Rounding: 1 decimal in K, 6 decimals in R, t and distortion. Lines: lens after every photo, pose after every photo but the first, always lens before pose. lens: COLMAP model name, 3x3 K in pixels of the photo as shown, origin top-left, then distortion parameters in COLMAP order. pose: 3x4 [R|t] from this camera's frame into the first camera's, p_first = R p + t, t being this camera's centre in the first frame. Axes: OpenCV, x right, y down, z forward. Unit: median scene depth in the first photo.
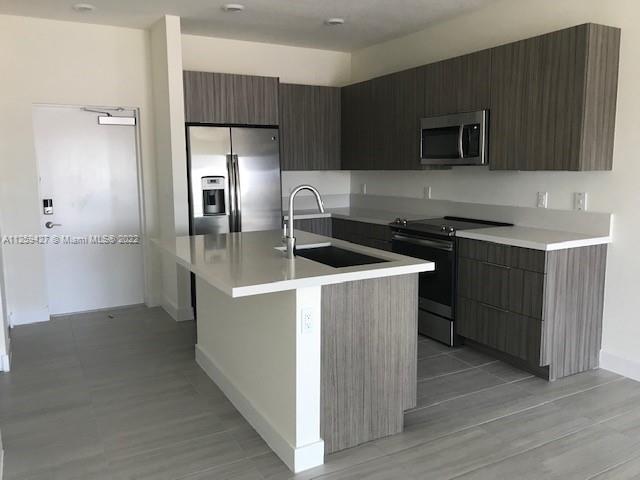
lens RADIAL K [[526.9, 0, 319.7], [0, 526.9, 225.9], [0, 0, 1]] dist [0.098255, -0.115845]
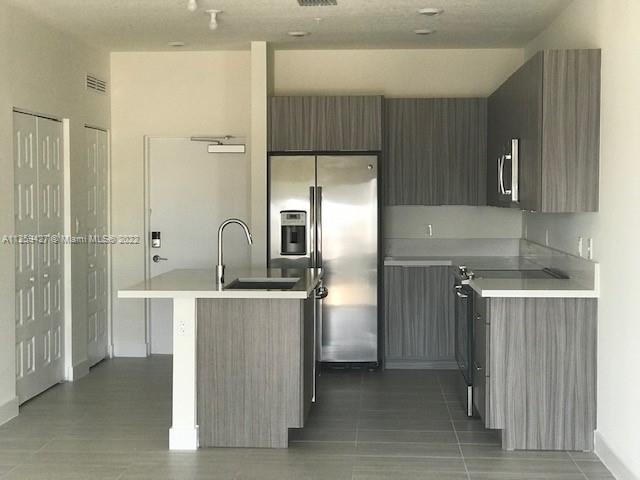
lens RADIAL K [[1068.9, 0, 320.0], [0, 1068.9, 240.0], [0, 0, 1]] dist [0.051984, 0.166801]
pose [[0.844971, 0.033970, -0.533733, 0.810572], [-0.071881, 0.996139, -0.050396, 0.042949], [0.529960, 0.080948, 0.844150, -0.494133]]
